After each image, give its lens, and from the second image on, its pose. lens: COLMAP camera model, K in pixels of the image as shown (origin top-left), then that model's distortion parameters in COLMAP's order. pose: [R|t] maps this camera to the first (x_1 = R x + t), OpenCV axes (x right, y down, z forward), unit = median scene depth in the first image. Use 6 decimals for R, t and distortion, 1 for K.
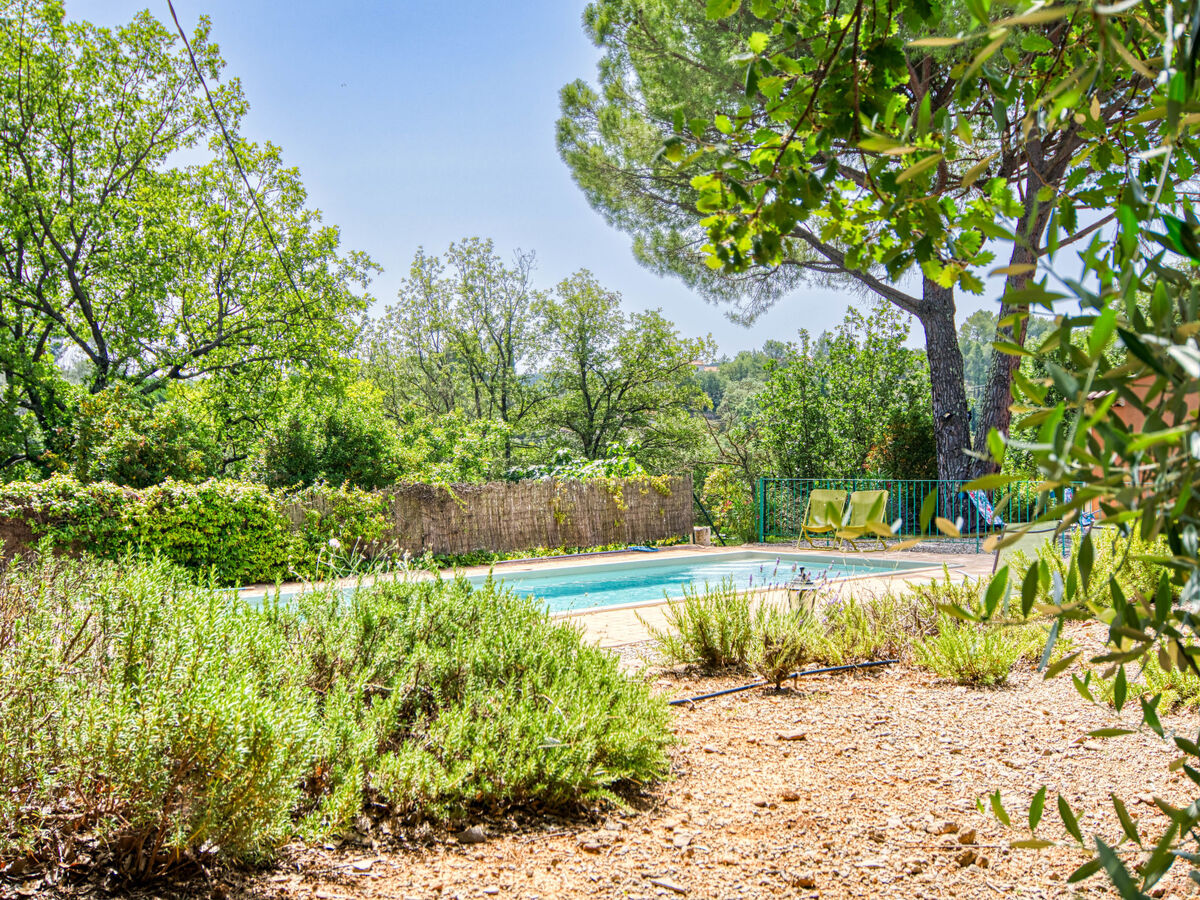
lens RADIAL K [[1340.6, 0, 600.0], [0, 1340.6, 450.0], [0, 0, 1]] dist [-0.012022, 0.008533]
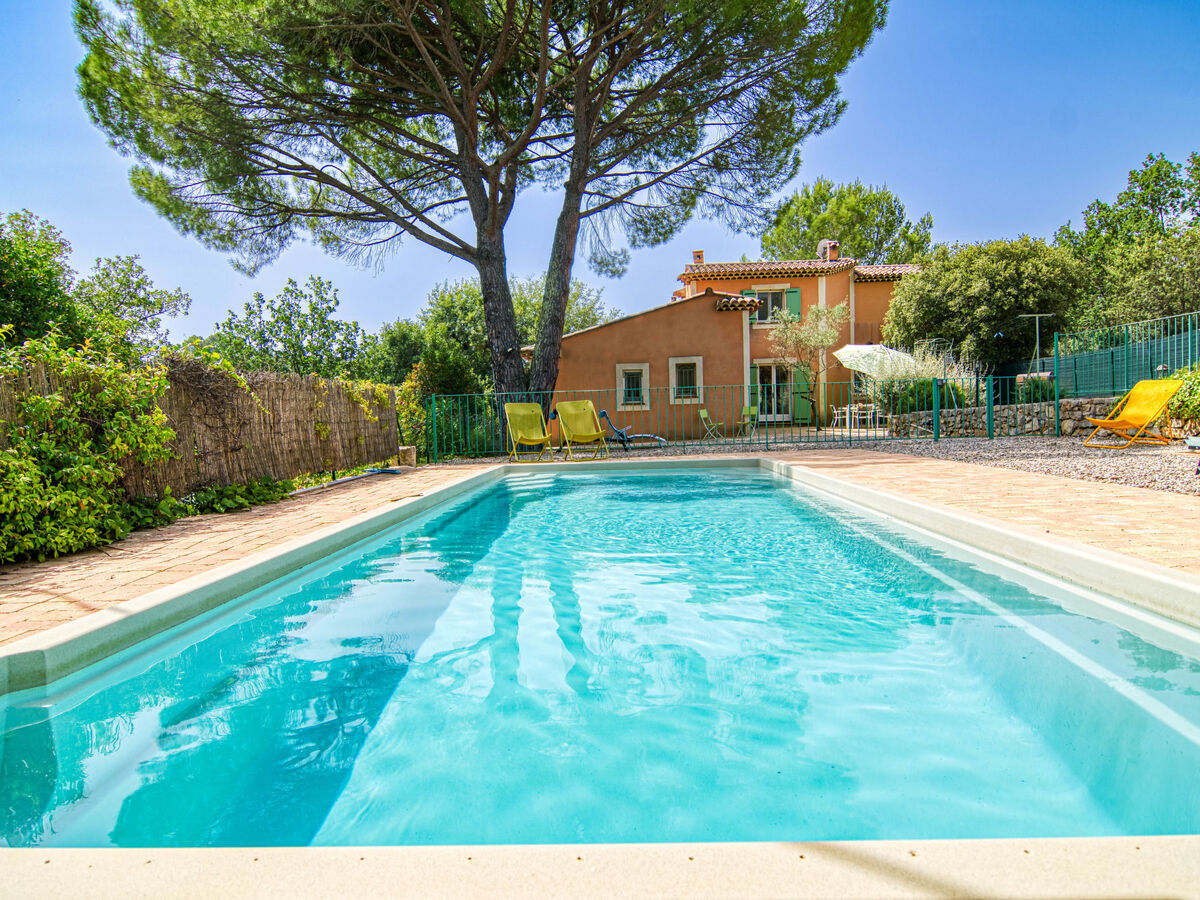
lens RADIAL K [[833.2, 0, 600.0], [0, 833.2, 450.0], [0, 0, 1]] dist [0.004488, 0.000834]
pose [[0.753897, -0.040282, 0.655756, -0.141603], [0.020255, 0.999069, 0.038084, 0.031210], [-0.656680, -0.015429, 0.754012, 0.372215]]
